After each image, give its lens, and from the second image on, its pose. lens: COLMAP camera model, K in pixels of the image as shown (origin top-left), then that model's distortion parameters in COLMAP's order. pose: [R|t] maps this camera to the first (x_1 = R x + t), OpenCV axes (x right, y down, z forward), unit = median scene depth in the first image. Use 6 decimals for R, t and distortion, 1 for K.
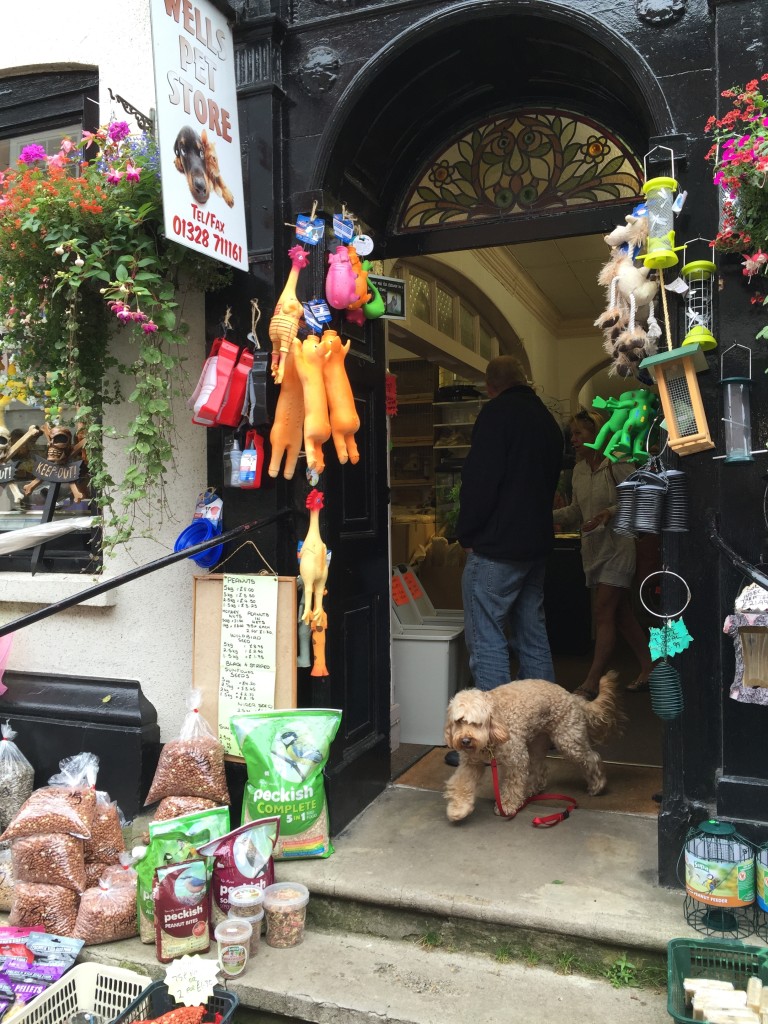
lens RADIAL K [[875.6, 0, 383.7], [0, 875.6, 512.7], [0, 0, 1]] dist [0.041060, 0.000518]
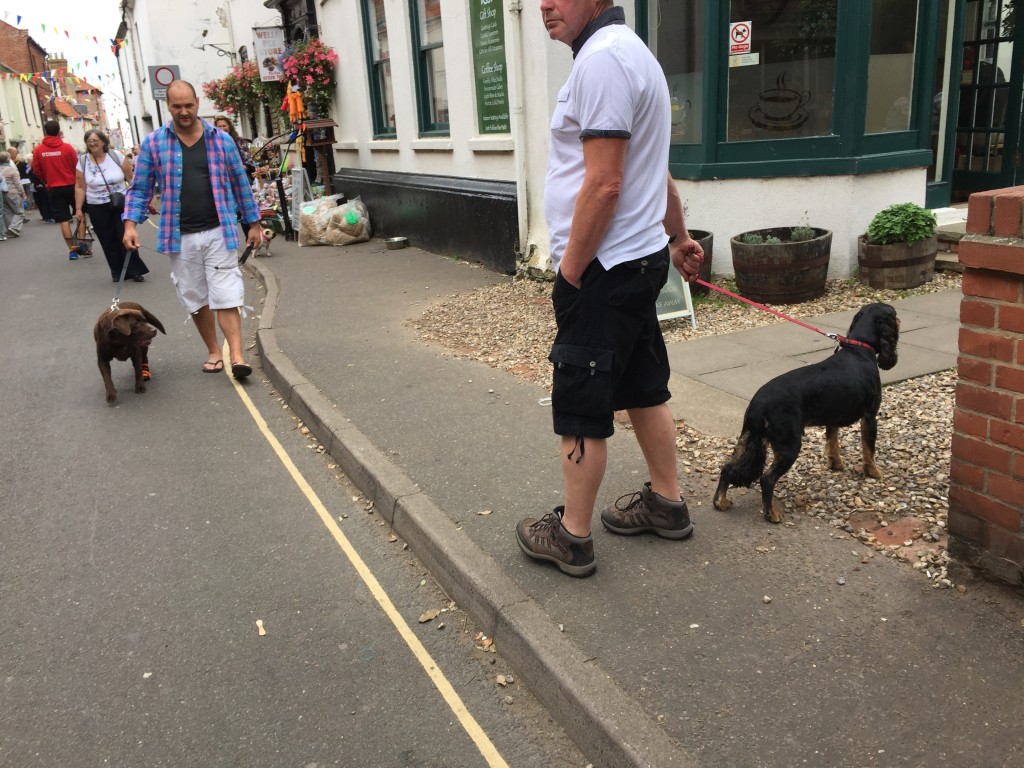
lens RADIAL K [[875.6, 0, 511.3], [0, 875.6, 382.8], [0, 0, 1]] dist [0.041060, 0.000518]
pose [[0.737363, 0.155686, -0.657311, 4.904933], [0.056717, 0.955373, 0.289907, -0.000036], [0.673111, -0.251047, 0.695627, -2.365142]]
